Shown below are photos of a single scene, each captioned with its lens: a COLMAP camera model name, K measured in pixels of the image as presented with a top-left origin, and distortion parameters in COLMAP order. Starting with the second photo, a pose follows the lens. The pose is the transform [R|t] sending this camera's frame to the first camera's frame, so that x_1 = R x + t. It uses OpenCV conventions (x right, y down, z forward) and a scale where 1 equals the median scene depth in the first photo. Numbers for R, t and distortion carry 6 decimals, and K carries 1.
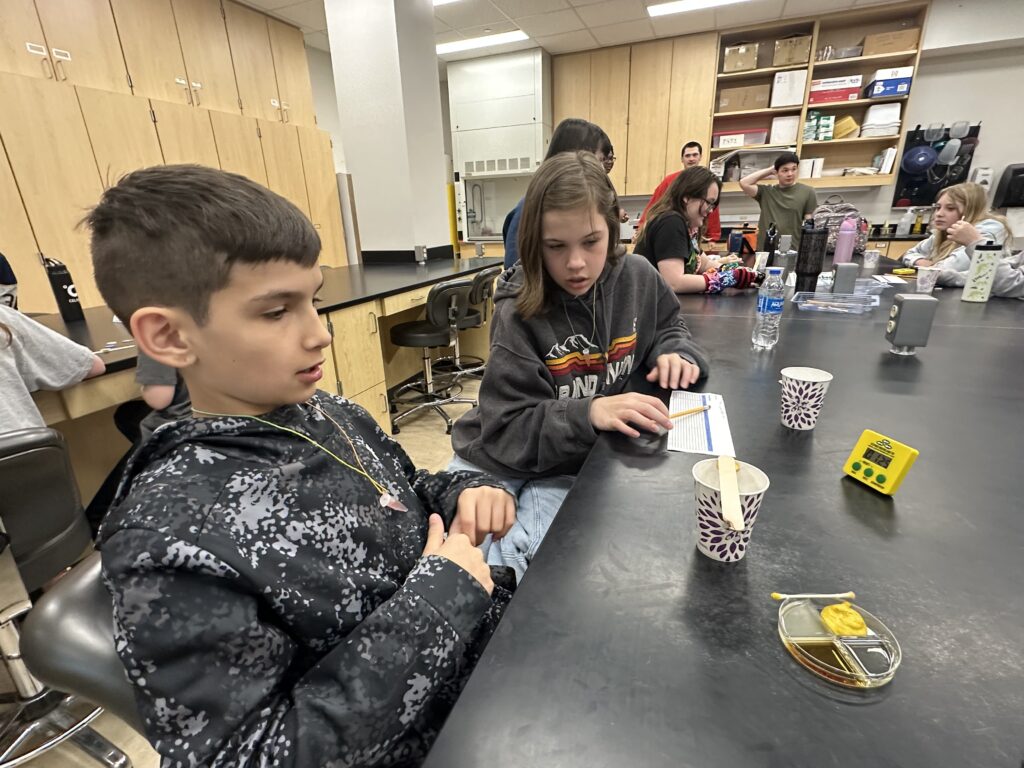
lens RADIAL K [[474.1, 0, 514.5], [0, 474.1, 378.2], [0, 0, 1]] dist [0.000844, 0.001711]
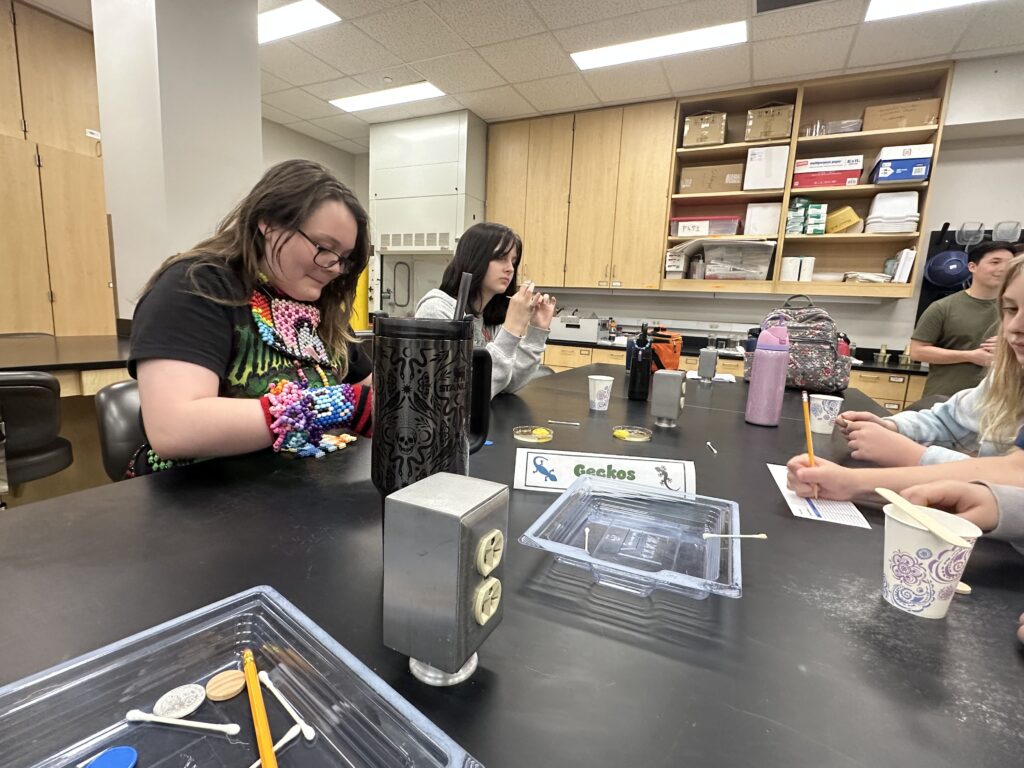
lens RADIAL K [[474.1, 0, 509.6], [0, 474.1, 383.8], [0, 0, 1]] dist [0.000844, 0.001711]
pose [[0.993326, 0.094525, -0.066091, 0.255611], [-0.104665, 0.979488, -0.172189, -0.095097], [0.048459, 0.177958, 0.982844, 0.293970]]
